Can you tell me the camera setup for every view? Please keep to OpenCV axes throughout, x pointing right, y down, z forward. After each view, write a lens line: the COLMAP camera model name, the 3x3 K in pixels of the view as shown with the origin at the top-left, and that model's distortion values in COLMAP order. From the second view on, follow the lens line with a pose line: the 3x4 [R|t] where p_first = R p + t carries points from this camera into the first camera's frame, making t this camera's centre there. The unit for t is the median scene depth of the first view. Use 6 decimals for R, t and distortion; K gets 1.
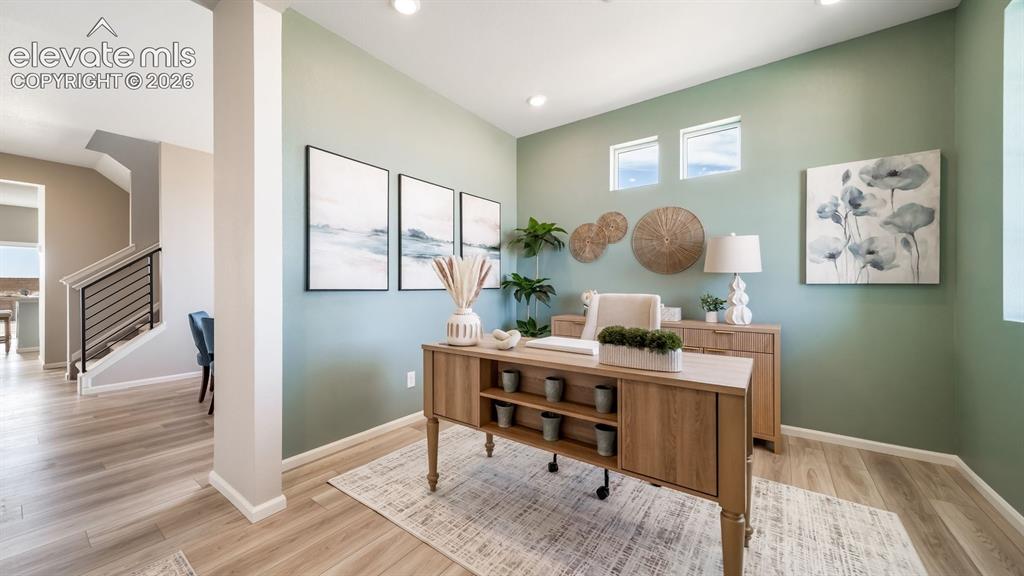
lens RADIAL K [[367.2, 0, 512.0], [0, 367.2, 288.0], [0, 0, 1]] dist [-0.000680, -0.000084]
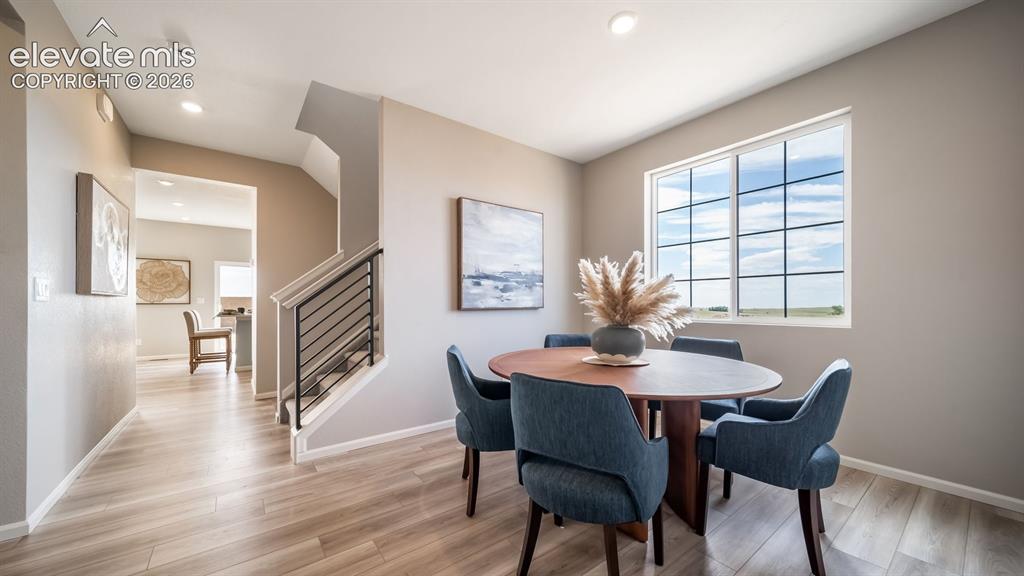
lens RADIAL K [[364.7, 0, 500.8], [0, 364.7, 301.9], [0, 0, 1]] dist [0.017378, -0.000103]
pose [[0.949594, -0.002532, -0.313471, -0.502040], [-0.000358, 0.999958, -0.009163, -0.001528], [0.313481, 0.008813, 0.949554, 0.392954]]
